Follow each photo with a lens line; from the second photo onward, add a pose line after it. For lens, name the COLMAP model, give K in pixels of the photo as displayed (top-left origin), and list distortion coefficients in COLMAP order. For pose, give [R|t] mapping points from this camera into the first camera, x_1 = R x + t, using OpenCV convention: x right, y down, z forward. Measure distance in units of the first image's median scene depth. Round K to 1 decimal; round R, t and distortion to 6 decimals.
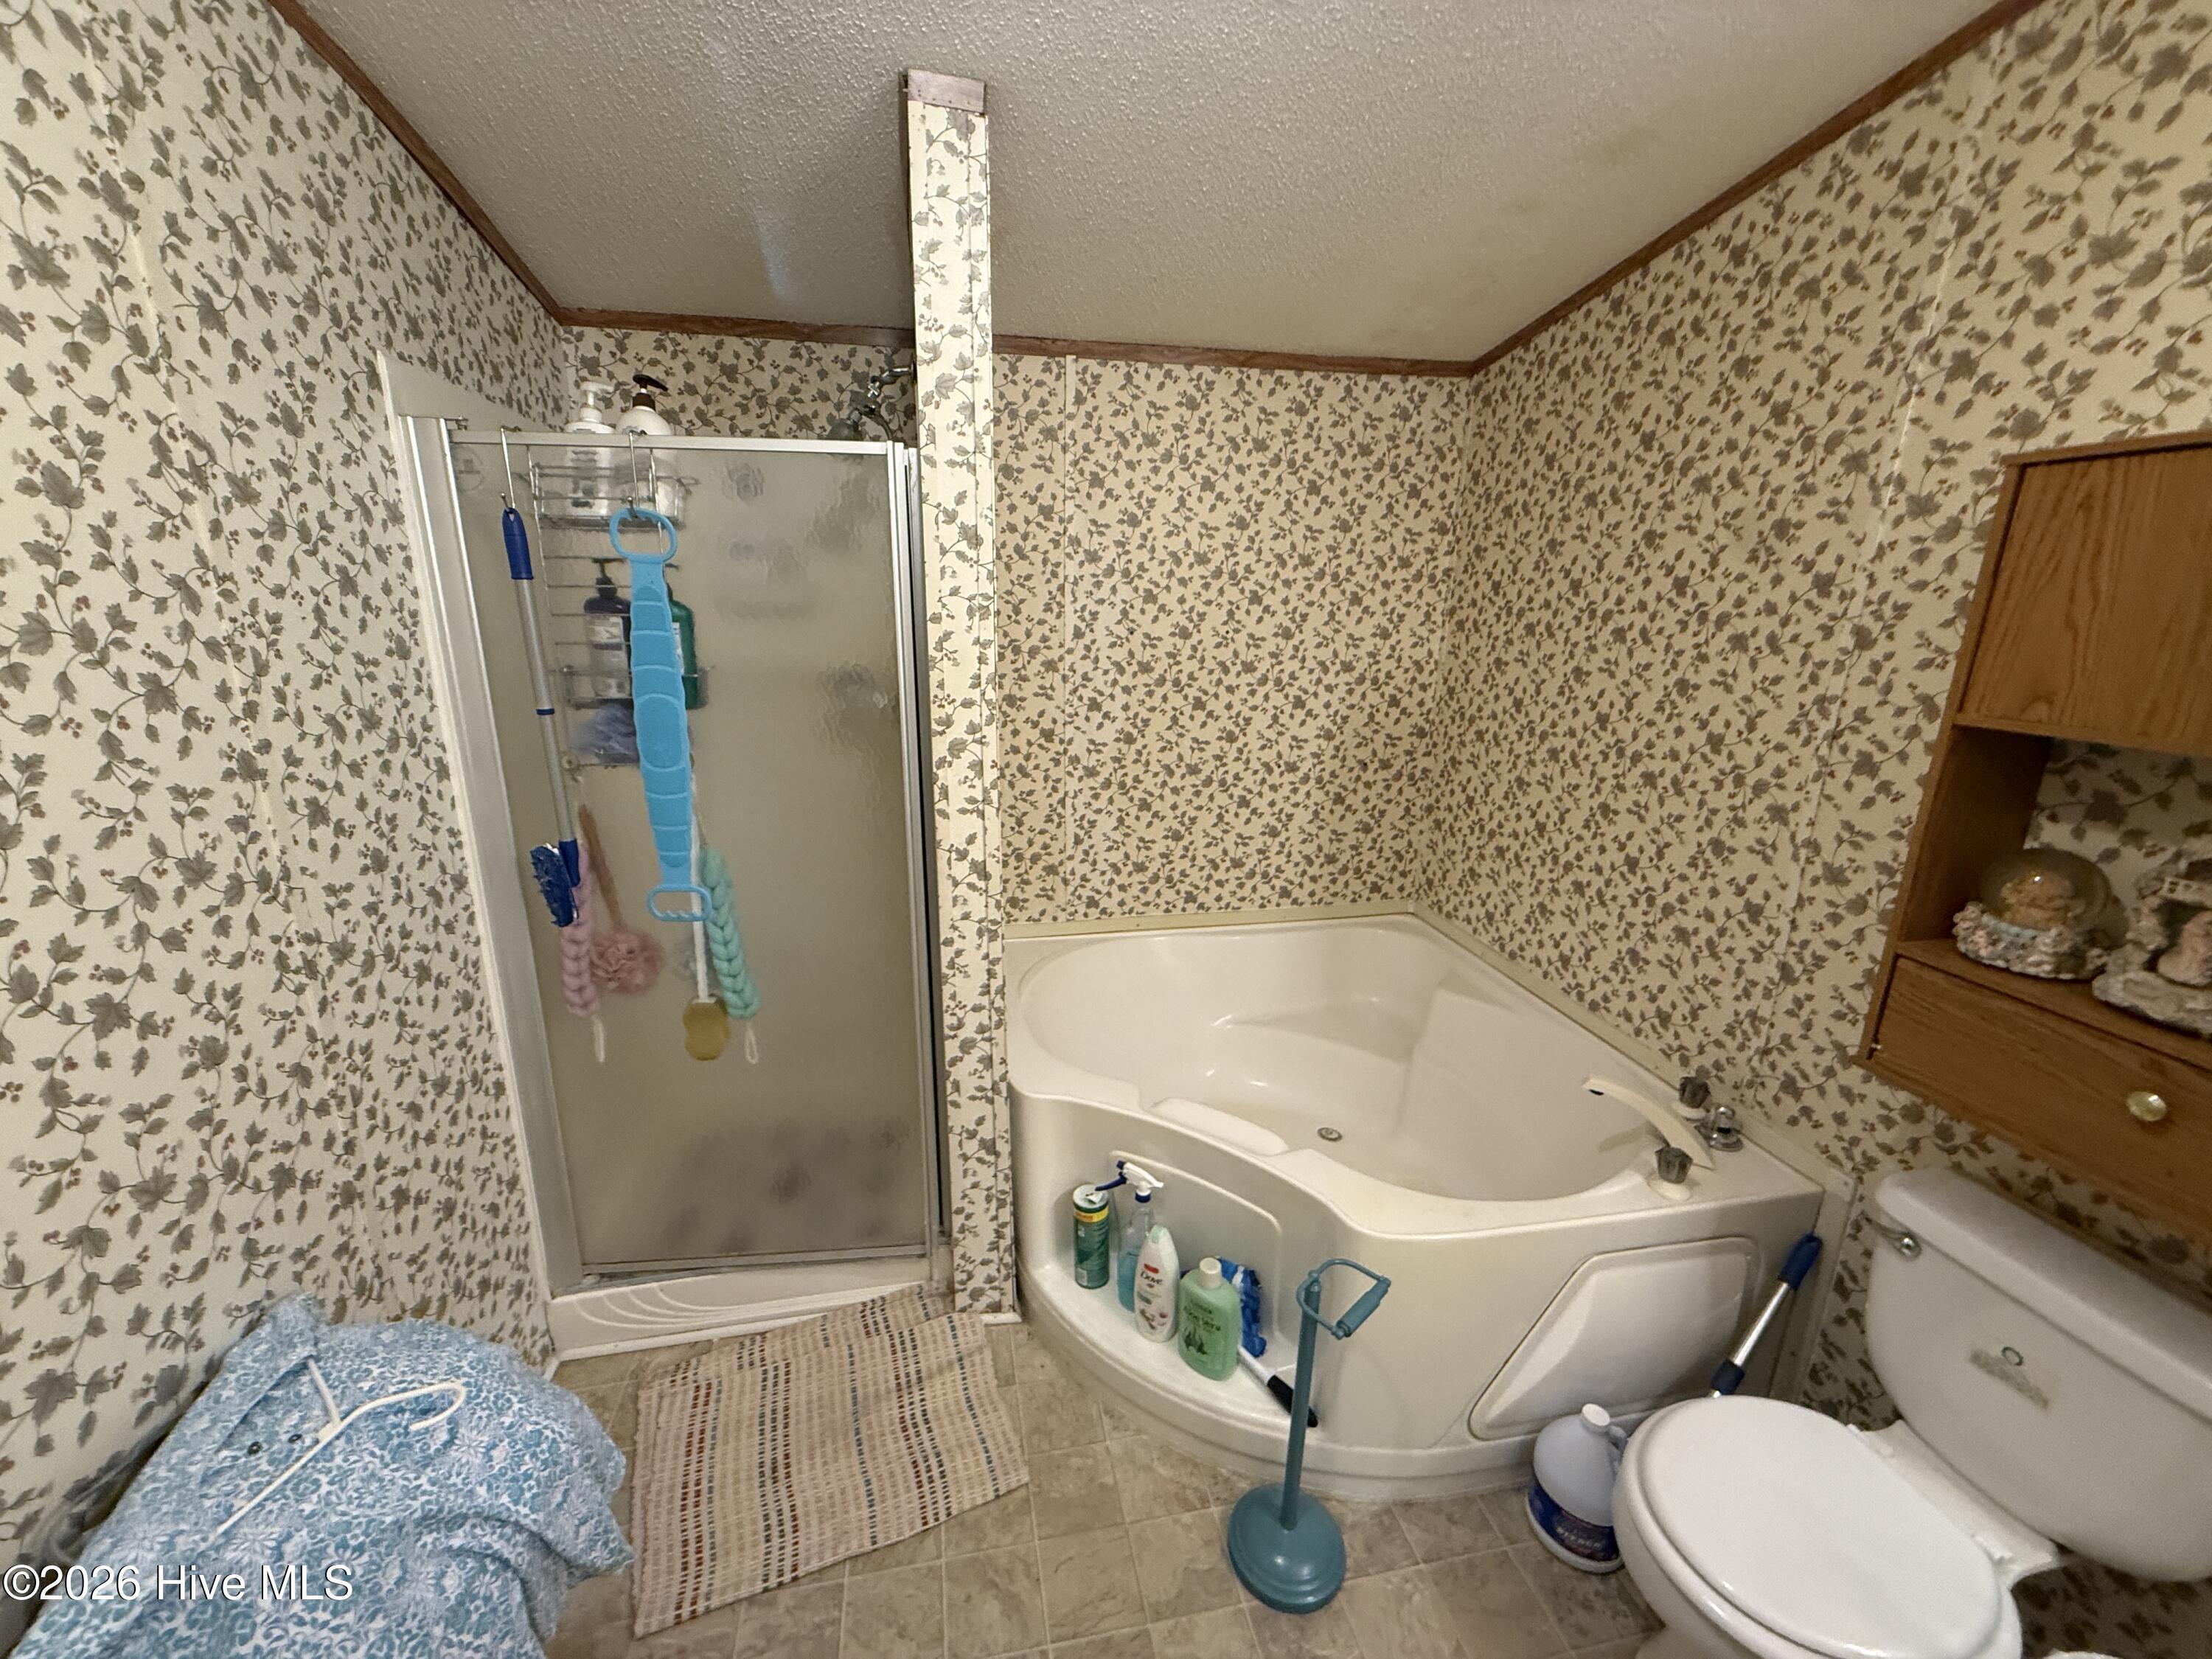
lens RADIAL K [[874.2, 0, 1097.4], [0, 874.2, 832.0], [0, 0, 1]] dist [-0.000227, -0.000471]
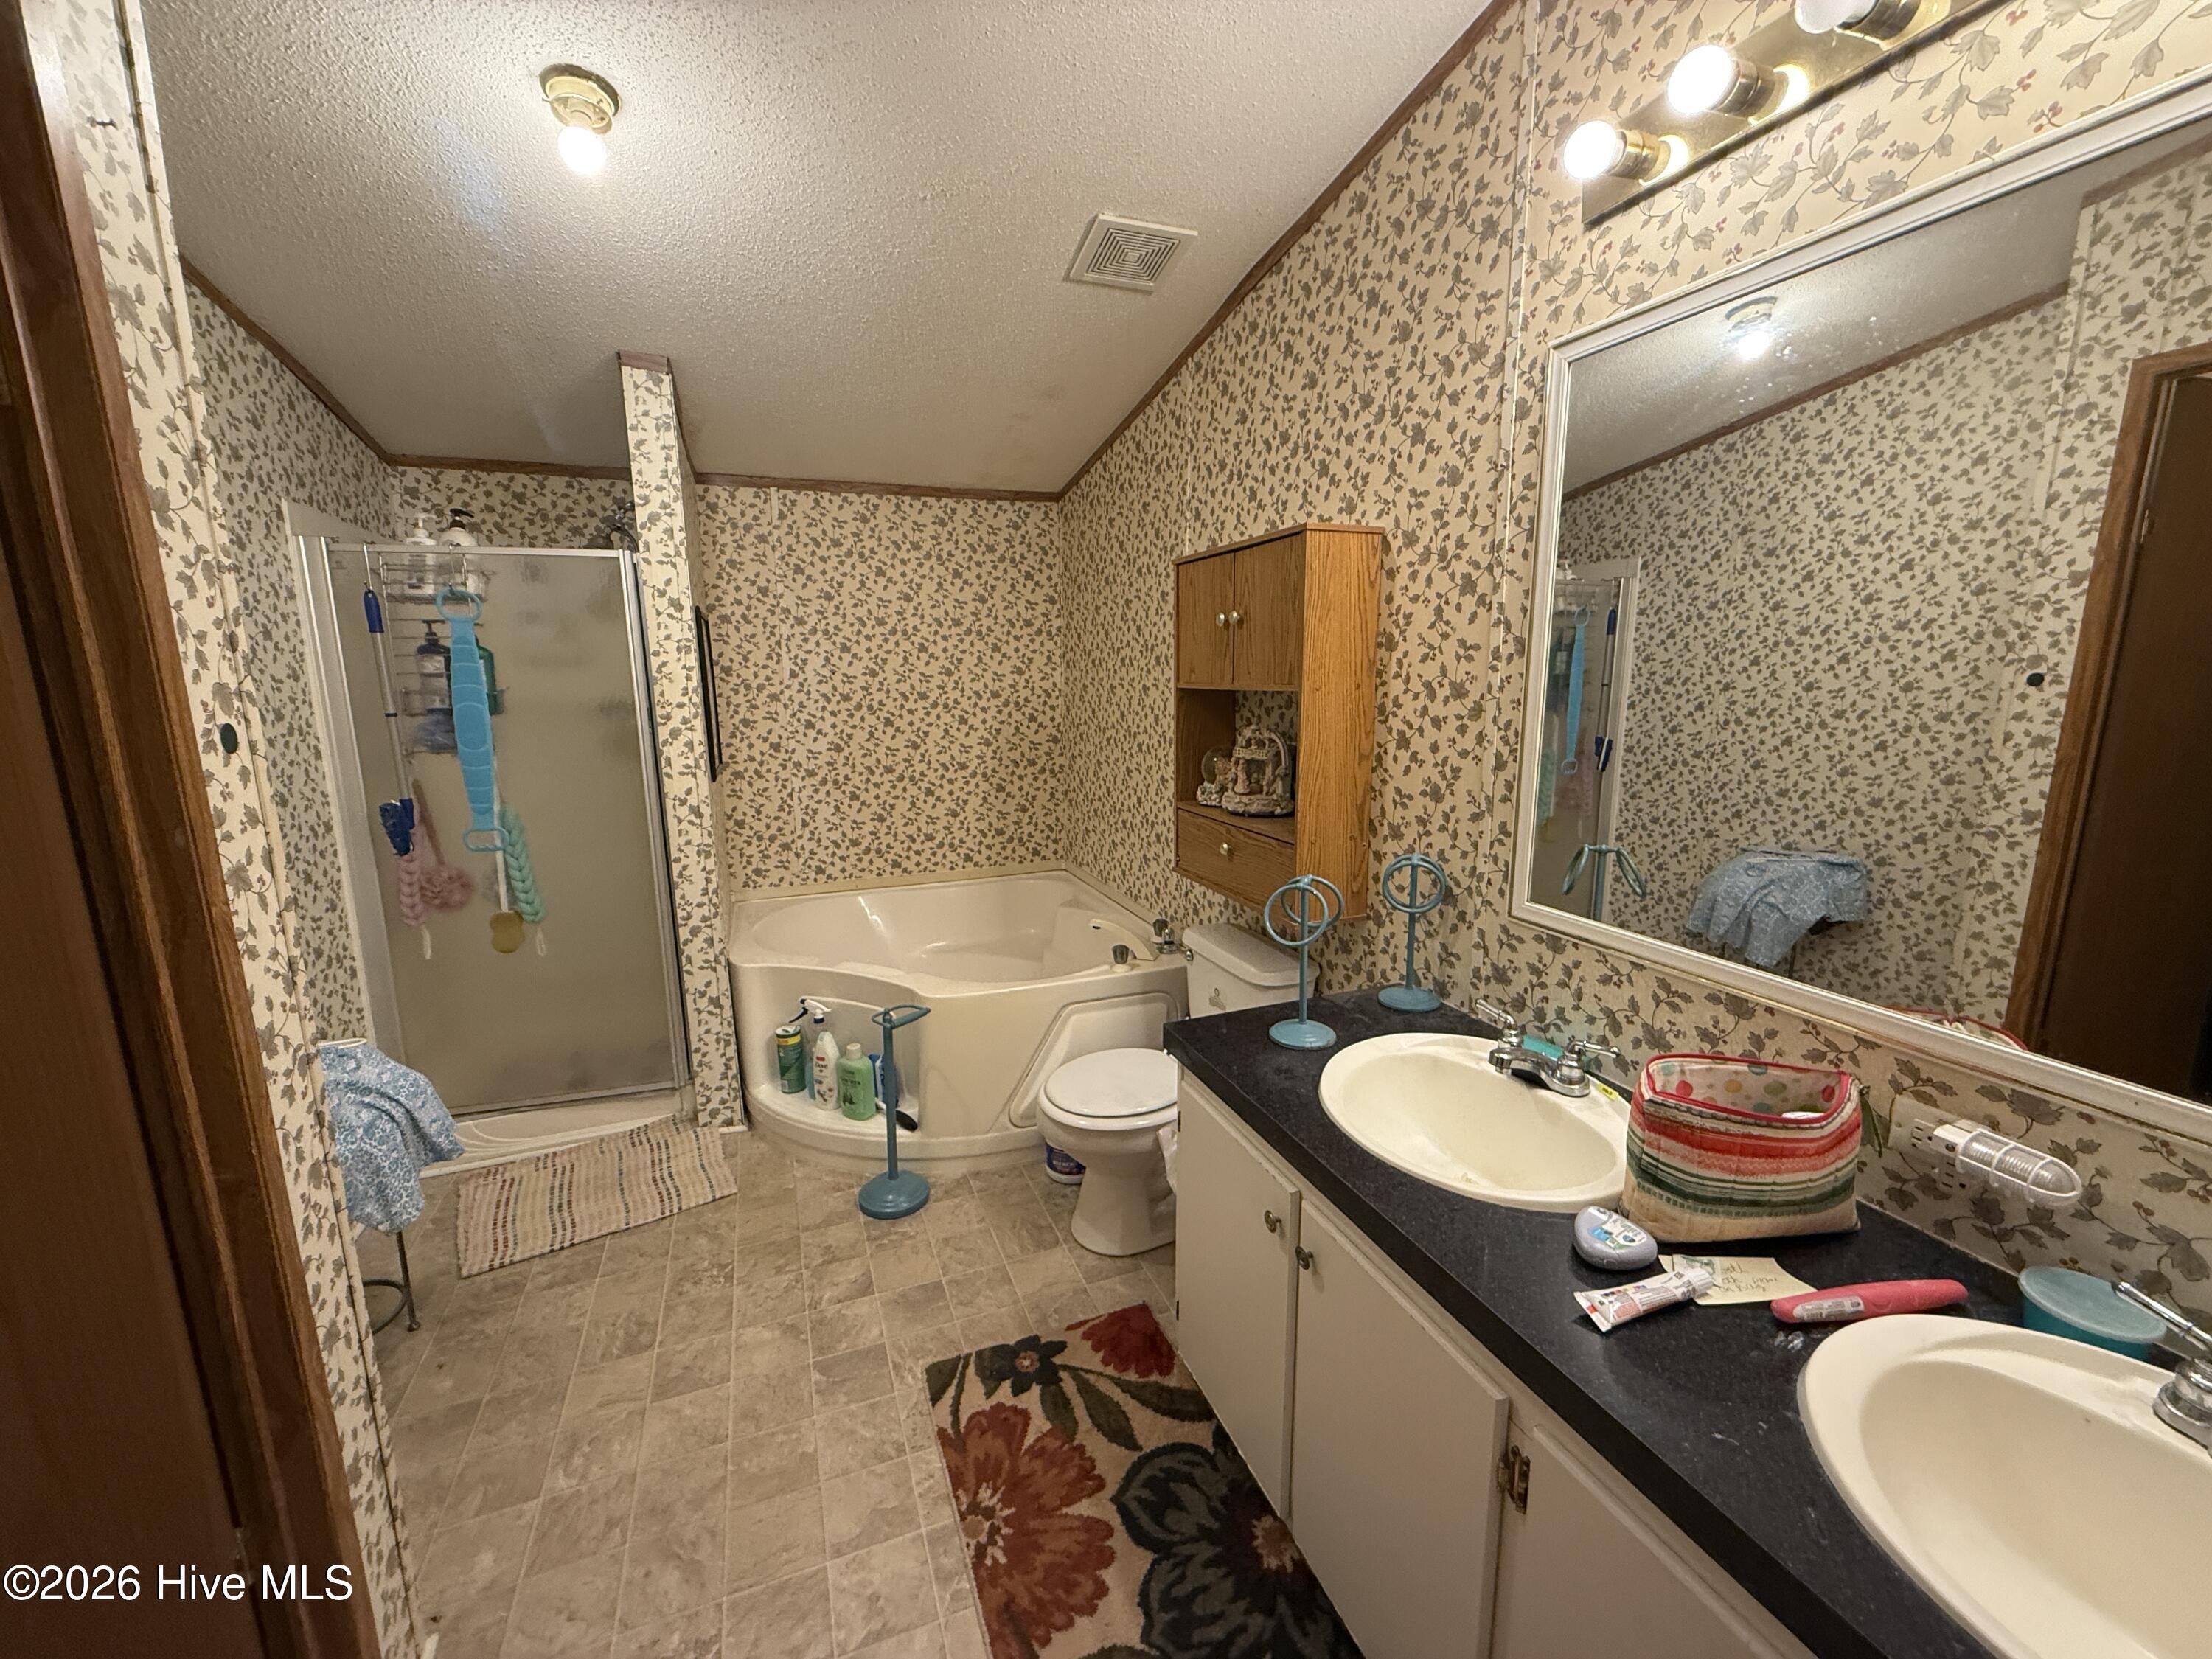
lens RADIAL K [[874.2, 0, 1097.4], [0, 874.2, 832.0], [0, 0, 1]] dist [-0.000227, -0.000471]
pose [[0.984113, -0.053689, 0.169230, 0.302347], [0.067669, 0.994658, -0.077949, 0.246454], [-0.164141, 0.088162, 0.982489, -0.649332]]
